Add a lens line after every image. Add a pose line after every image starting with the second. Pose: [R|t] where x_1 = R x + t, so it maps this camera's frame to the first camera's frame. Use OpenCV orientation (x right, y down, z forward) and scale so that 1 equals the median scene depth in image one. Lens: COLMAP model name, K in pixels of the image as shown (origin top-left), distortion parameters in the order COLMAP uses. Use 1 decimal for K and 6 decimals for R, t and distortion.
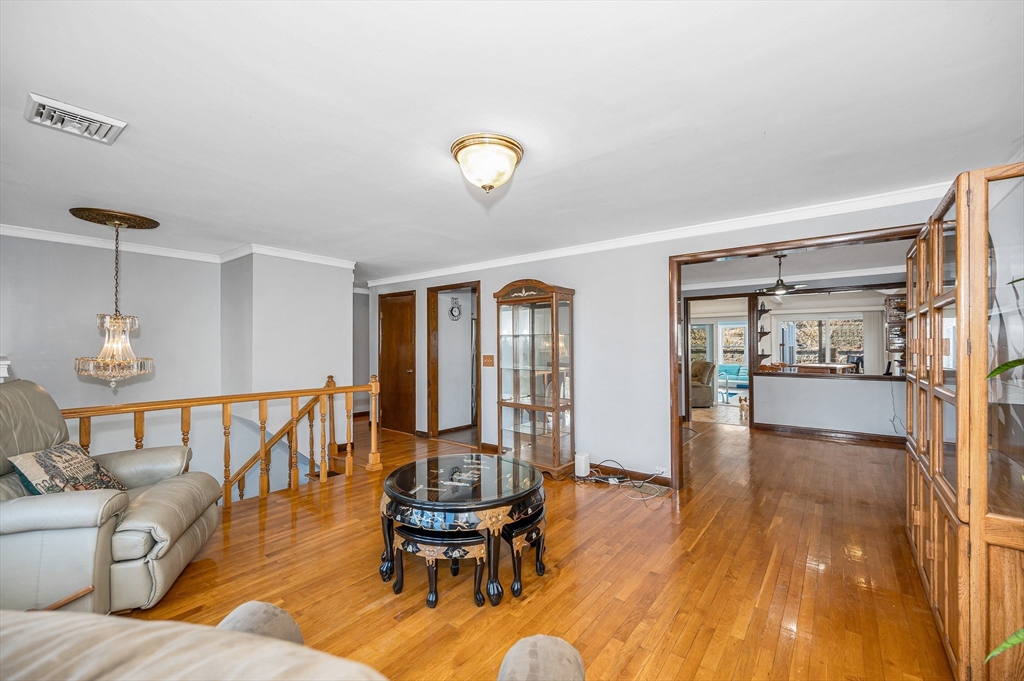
lens RADIAL K [[417.6, 0, 512.9], [0, 417.6, 339.8], [0, 0, 1]] dist [0.000874, 0.000837]
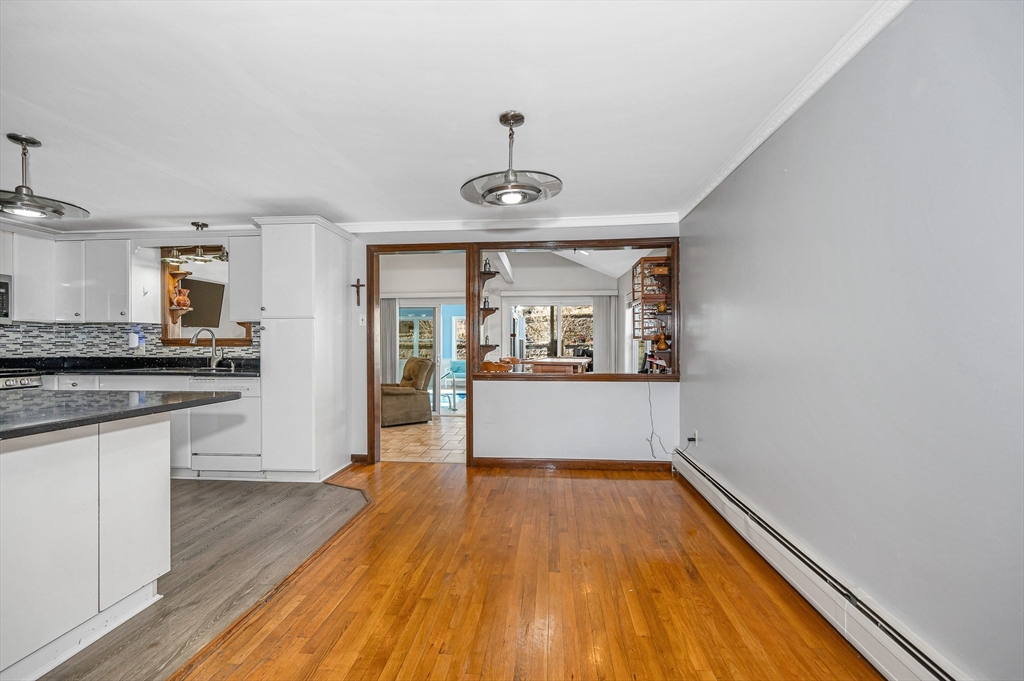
lens RADIAL K [[417.6, 0, 509.4], [0, 417.6, 345.1], [0, 0, 1]] dist [0.000874, 0.000837]
pose [[0.844344, -0.000959, 0.535801, 0.291236], [-0.008498, 0.999849, 0.015180, 0.025227], [-0.535734, -0.017371, 0.844208, 0.455157]]
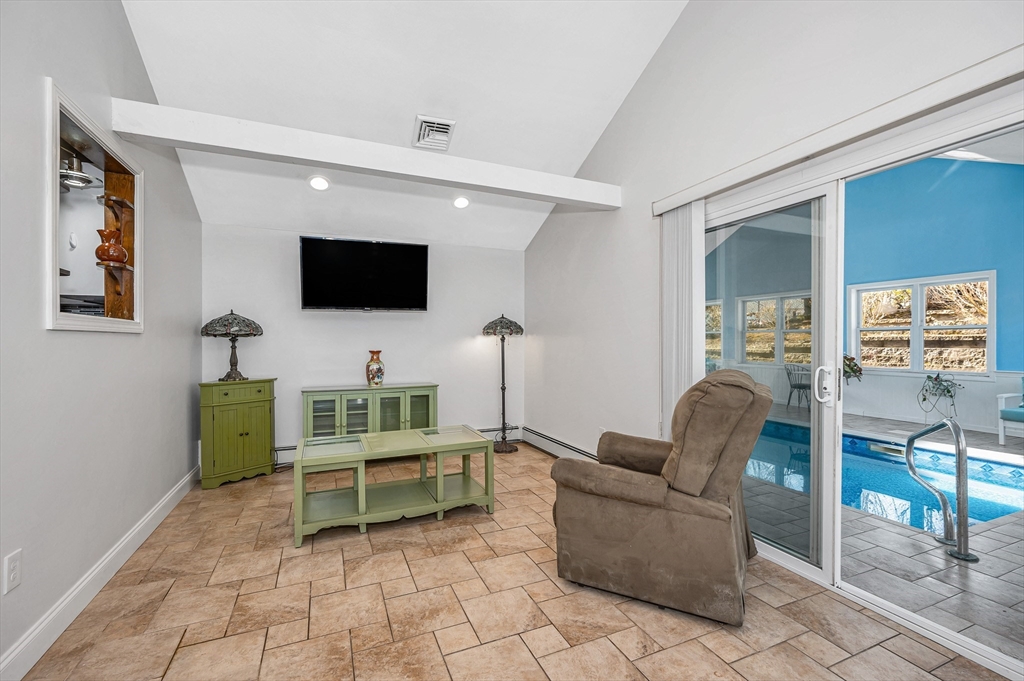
lens RADIAL K [[439.7, 0, 511.3], [0, 439.7, 340.3], [0, 0, 1]] dist [0.007954, 0.000294]
pose [[0.873058, 0.000079, -0.487617, 0.671906], [0.007431, 0.999882, 0.013467, 0.044244], [0.487560, -0.015381, 0.872954, 1.085992]]
